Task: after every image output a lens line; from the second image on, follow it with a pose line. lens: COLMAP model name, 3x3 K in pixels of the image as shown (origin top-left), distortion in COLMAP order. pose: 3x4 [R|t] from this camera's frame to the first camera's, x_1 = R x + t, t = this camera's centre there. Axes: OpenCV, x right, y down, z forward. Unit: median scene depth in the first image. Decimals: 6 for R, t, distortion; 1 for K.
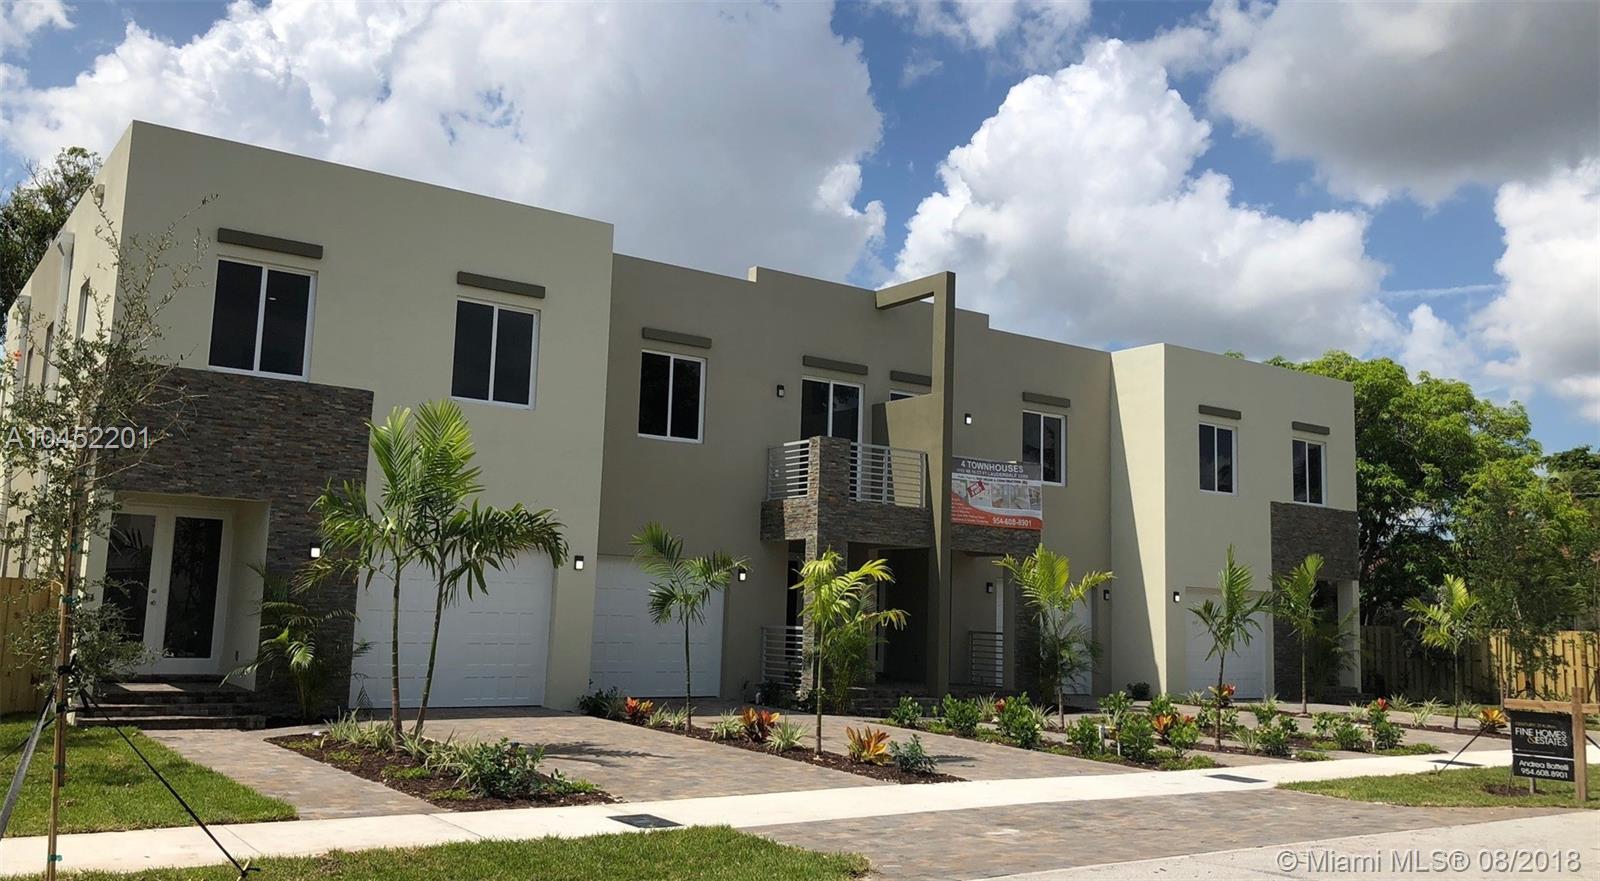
lens RADIAL K [[1247.5, 0, 800.0], [0, 1247.5, 440.5], [0, 0, 1]] dist [0.006624, -0.005433]
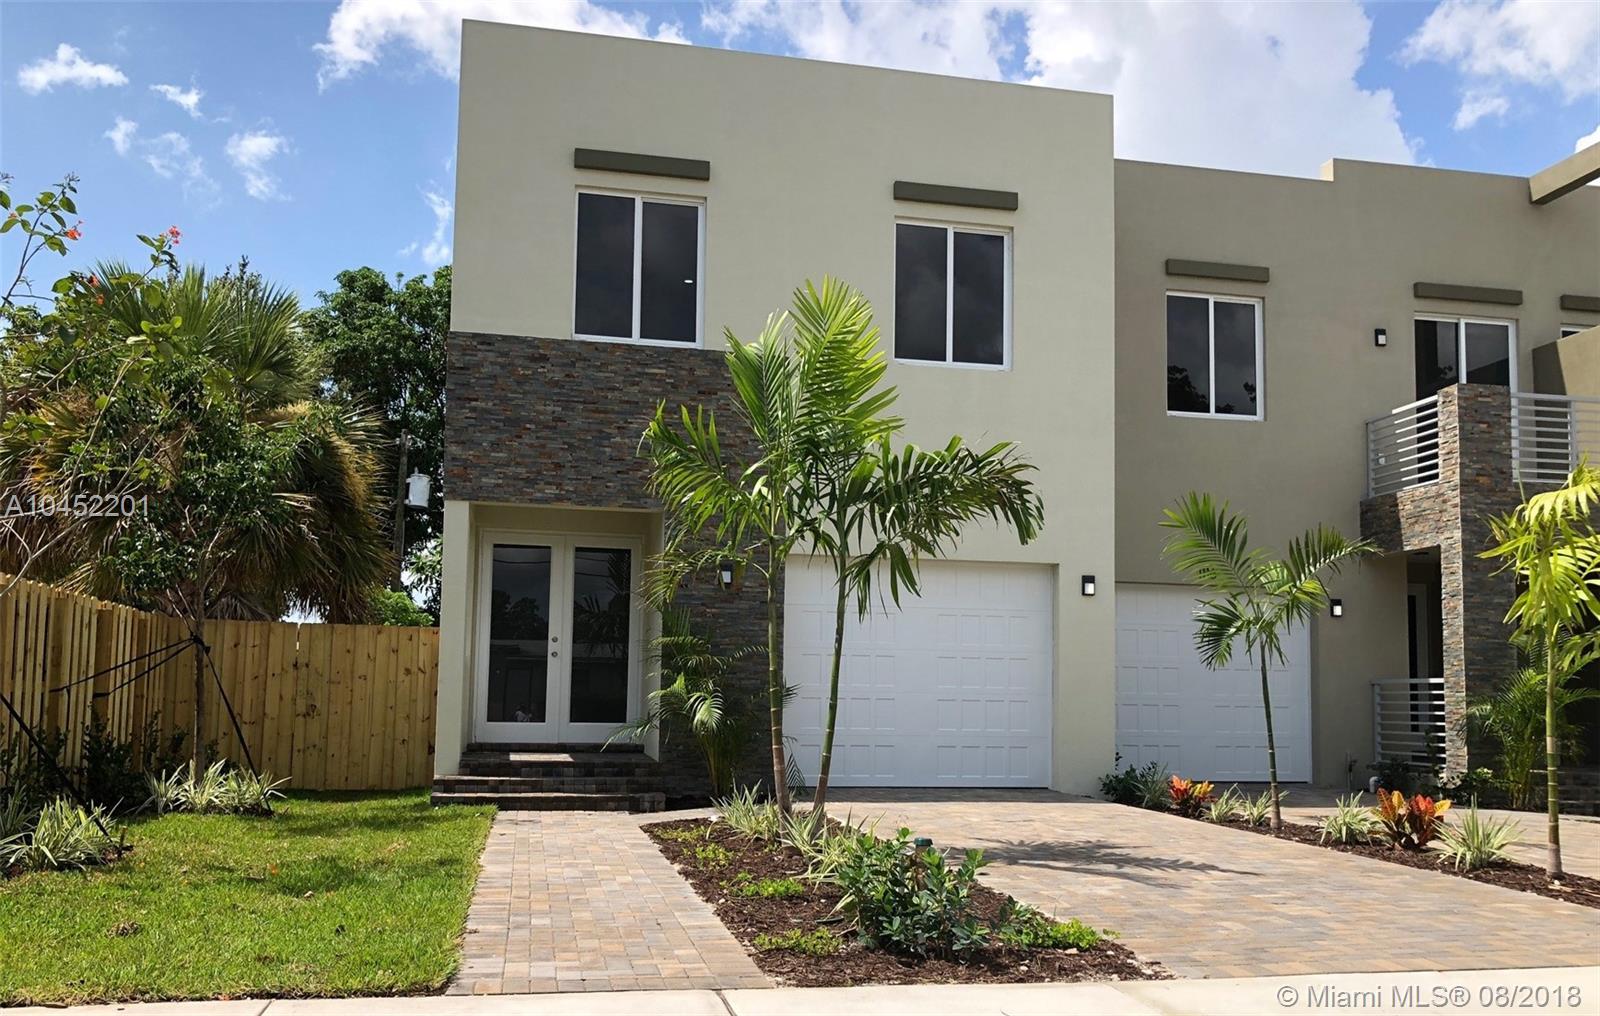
lens RADIAL K [[1328.9, 0, 801.7], [0, 1328.9, 574.8], [0, 0, 1]] dist [0.037858, -0.008929]
pose [[0.917339, -0.053748, -0.394462, -0.036610], [0.069912, 0.997196, 0.026709, 0.071675], [0.391920, -0.052079, 0.918524, 0.299299]]
